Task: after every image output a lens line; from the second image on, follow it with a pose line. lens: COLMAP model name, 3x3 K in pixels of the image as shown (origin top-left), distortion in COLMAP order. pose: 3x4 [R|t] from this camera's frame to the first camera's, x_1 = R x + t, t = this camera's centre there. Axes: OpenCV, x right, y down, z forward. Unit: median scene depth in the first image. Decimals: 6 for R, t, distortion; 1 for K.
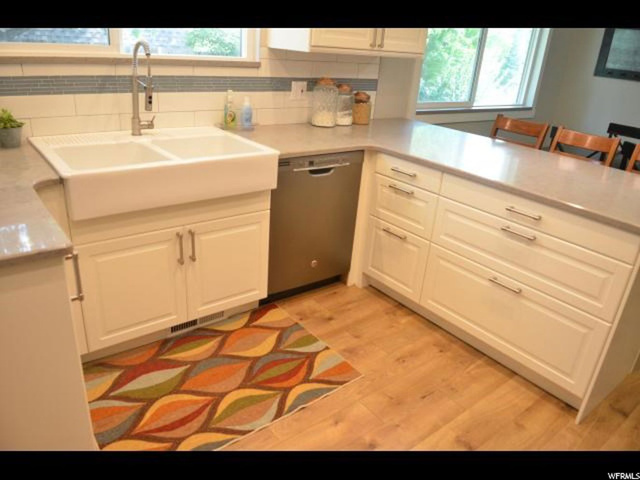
lens RADIAL K [[471.1, 0, 320.0], [0, 471.1, 240.0], [0, 0, 1]] dist [-0.009790, -0.058455]
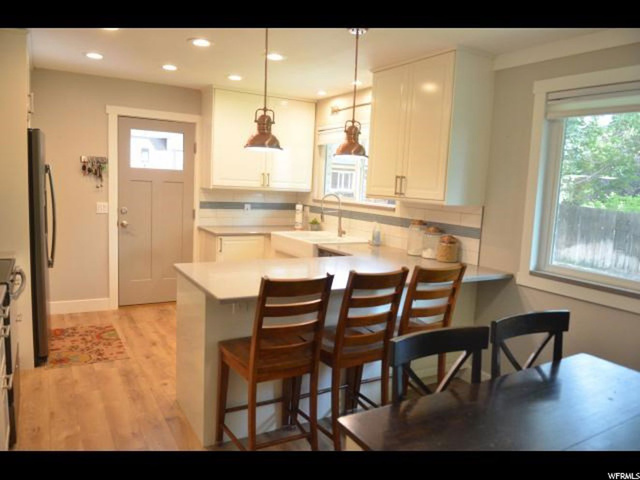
lens RADIAL K [[471.1, 0, 320.0], [0, 471.1, 240.0], [0, 0, 1]] dist [-0.009790, -0.058455]
pose [[-0.145999, 0.036781, -0.988601, 1.694826], [-0.442788, 0.891194, 0.098549, -0.371264], [0.884660, 0.452128, -0.113828, 1.144962]]
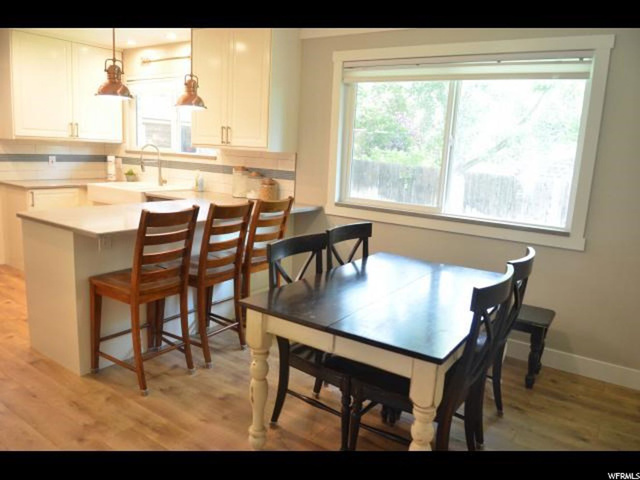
lens RADIAL K [[471.1, 0, 320.0], [0, 471.1, 240.0], [0, 0, 1]] dist [-0.009790, -0.058455]
pose [[0.300706, 0.119309, -0.946225, 1.927479], [-0.403655, 0.914820, -0.012931, -0.257774], [0.864082, 0.385837, 0.323251, 1.008720]]
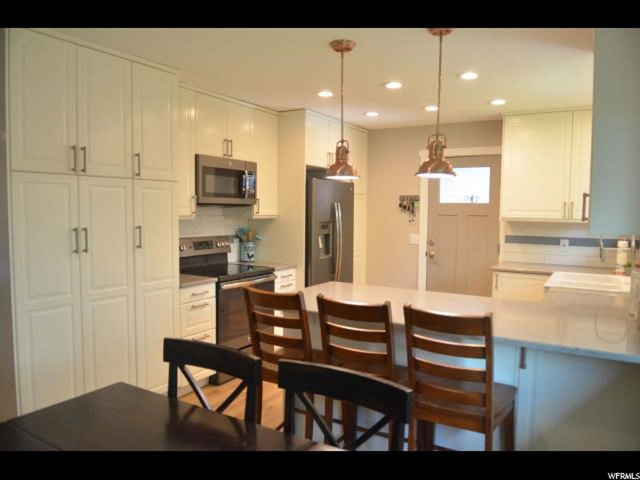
lens RADIAL K [[471.1, 0, 320.0], [0, 471.1, 240.0], [0, 0, 1]] dist [-0.009790, -0.058455]
pose [[-0.937224, -0.064327, -0.342744, 1.054684], [-0.209668, 0.889303, 0.406422, -0.729238], [0.278659, 0.452771, -0.846964, 1.874304]]
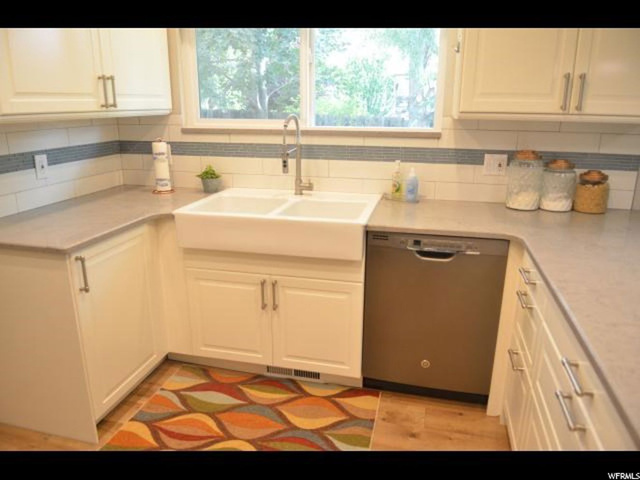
lens RADIAL K [[471.1, 0, 320.0], [0, 471.1, 240.0], [0, 0, 1]] dist [-0.009790, -0.058455]
pose [[0.609067, 0.150496, -0.778710, 0.546226], [-0.273428, 0.961483, -0.028042, -0.096085], [0.744496, 0.230001, 0.626757, 0.331562]]
